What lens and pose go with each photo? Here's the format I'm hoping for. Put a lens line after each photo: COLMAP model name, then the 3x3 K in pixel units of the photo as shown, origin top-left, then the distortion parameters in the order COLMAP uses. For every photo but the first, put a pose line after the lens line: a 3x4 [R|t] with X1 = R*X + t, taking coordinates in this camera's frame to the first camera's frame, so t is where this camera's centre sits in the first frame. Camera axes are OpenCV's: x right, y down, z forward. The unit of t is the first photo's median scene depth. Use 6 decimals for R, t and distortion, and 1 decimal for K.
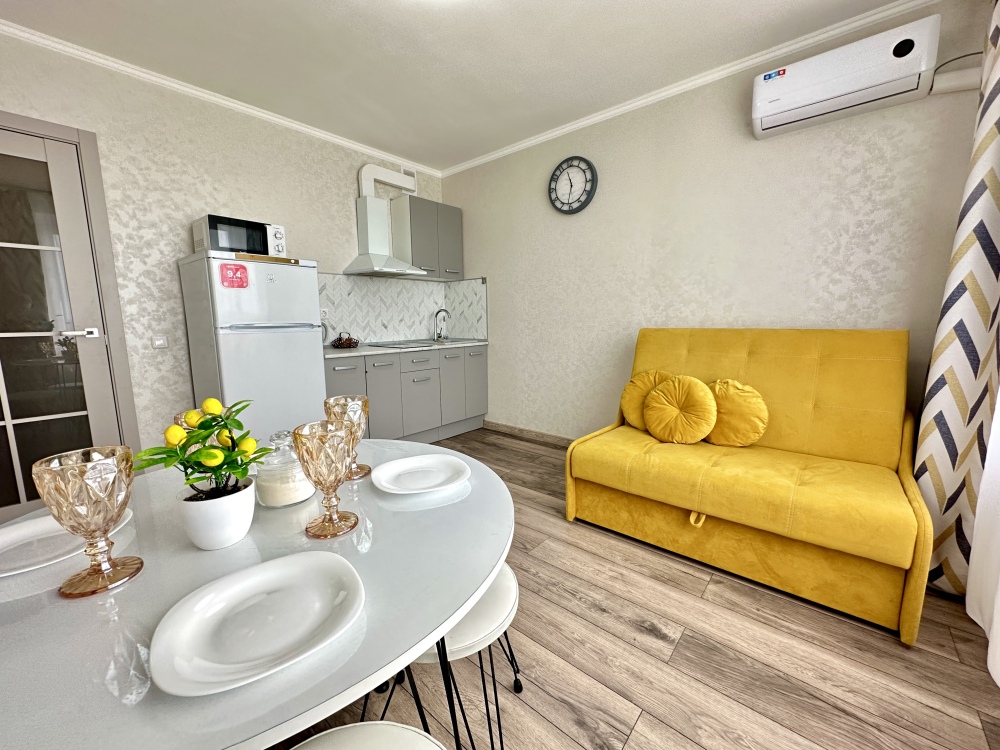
lens RADIAL K [[399.5, 0, 500.4], [0, 399.5, 376.9], [0, 0, 1]] dist [-0.003060, 0.001017]
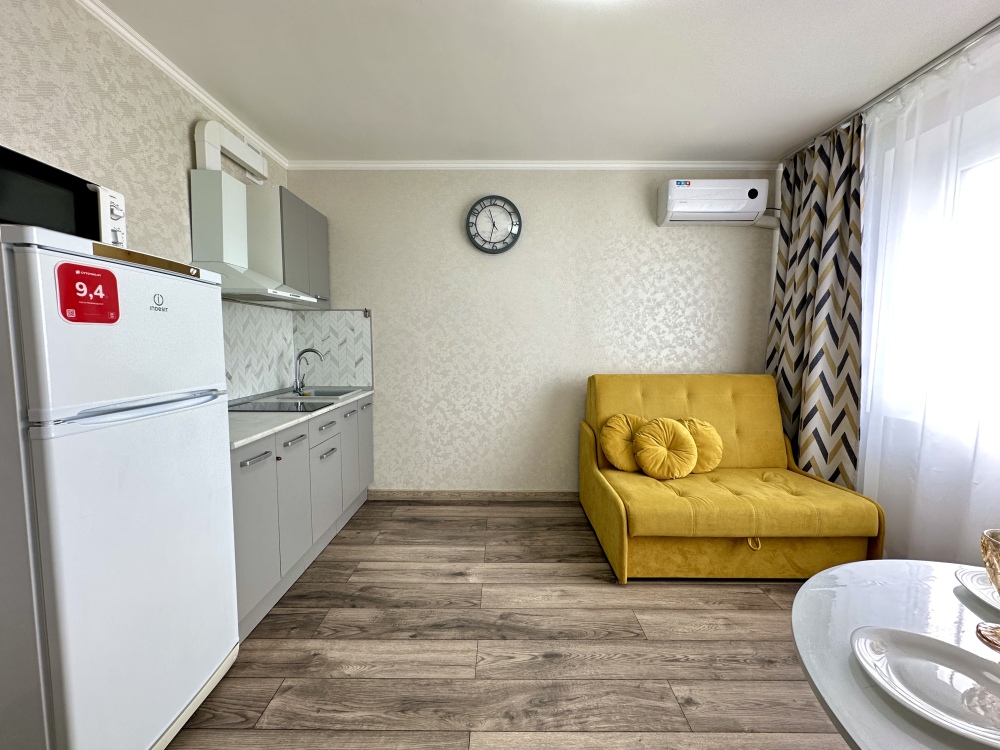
lens RADIAL K [[399.5, 0, 499.7], [0, 399.5, 376.7], [0, 0, 1]] dist [-0.003060, 0.001017]
pose [[0.761516, -0.040397, 0.646885, -0.449148], [0.081584, 0.996092, -0.033838, -0.085391], [-0.642990, 0.078544, 0.761836, 0.297372]]
